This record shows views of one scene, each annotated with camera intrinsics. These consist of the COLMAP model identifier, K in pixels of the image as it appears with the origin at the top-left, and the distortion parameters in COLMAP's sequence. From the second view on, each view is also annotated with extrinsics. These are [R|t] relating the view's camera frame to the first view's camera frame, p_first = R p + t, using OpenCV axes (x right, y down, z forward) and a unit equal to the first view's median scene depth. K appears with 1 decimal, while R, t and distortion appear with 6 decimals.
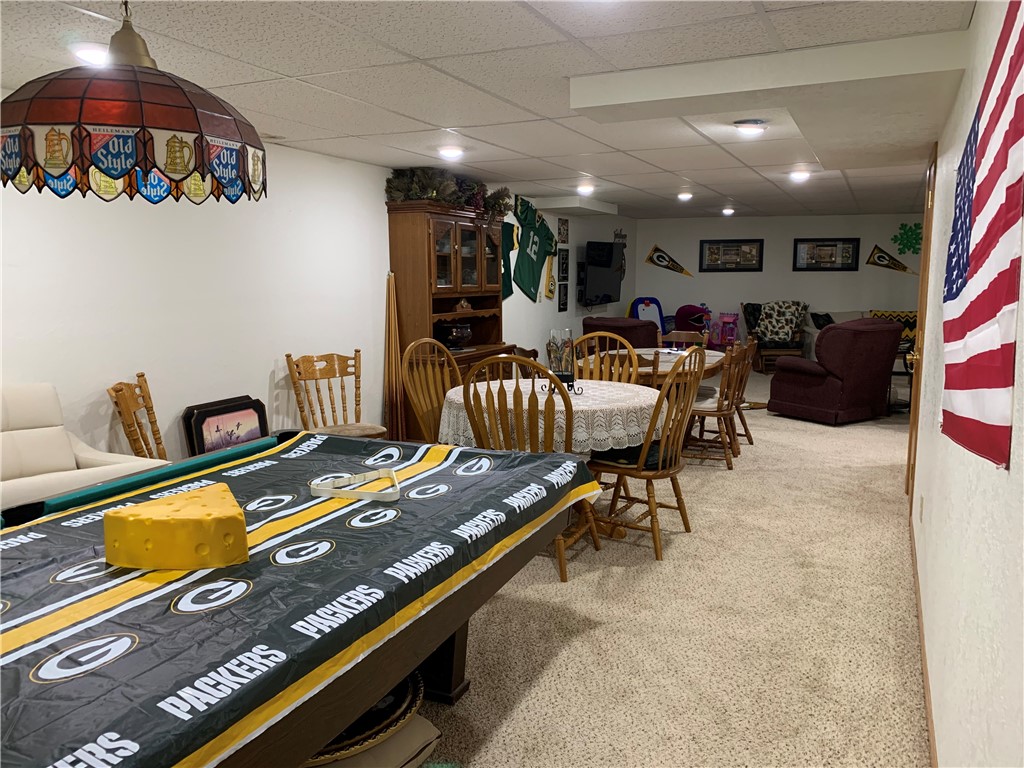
lens RADIAL K [[785.1, 0, 512.1], [0, 785.1, 384.1], [0, 0, 1]] dist [0.007211, 0.001631]
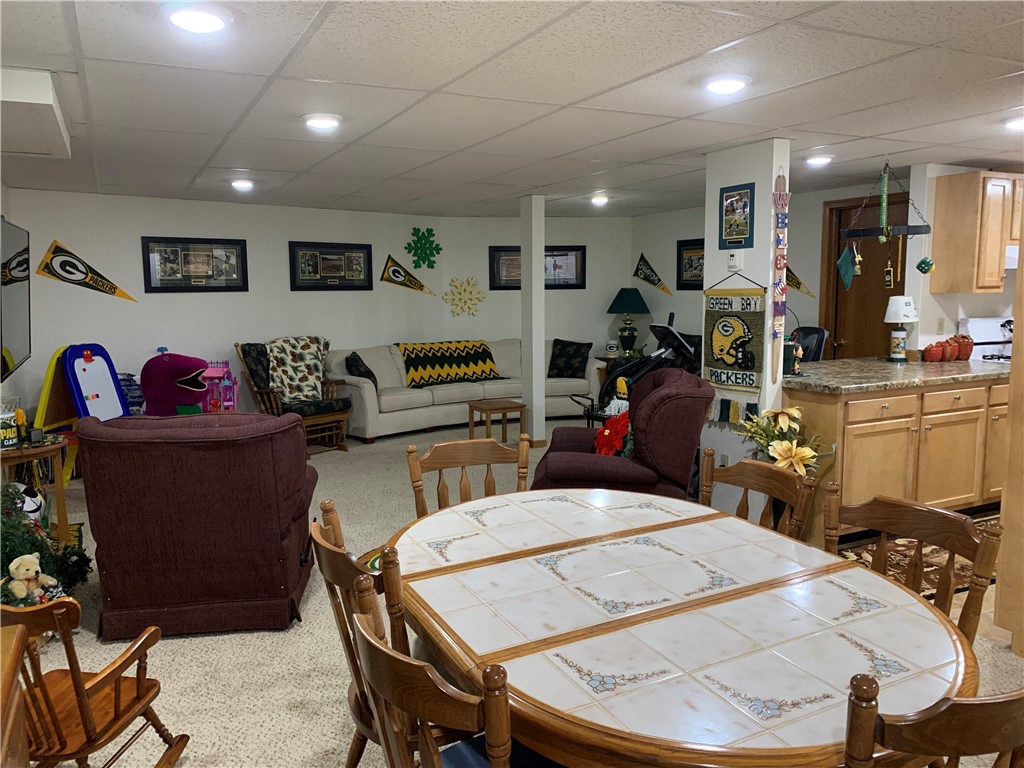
lens RADIAL K [[785.1, 0, 513.1], [0, 785.1, 383.7], [0, 0, 1]] dist [0.007211, 0.001631]
pose [[0.609771, -0.096789, 0.786646, -0.055171], [0.114842, 0.992831, 0.033138, -0.068731], [-0.784213, 0.070134, 0.616515, 0.467163]]
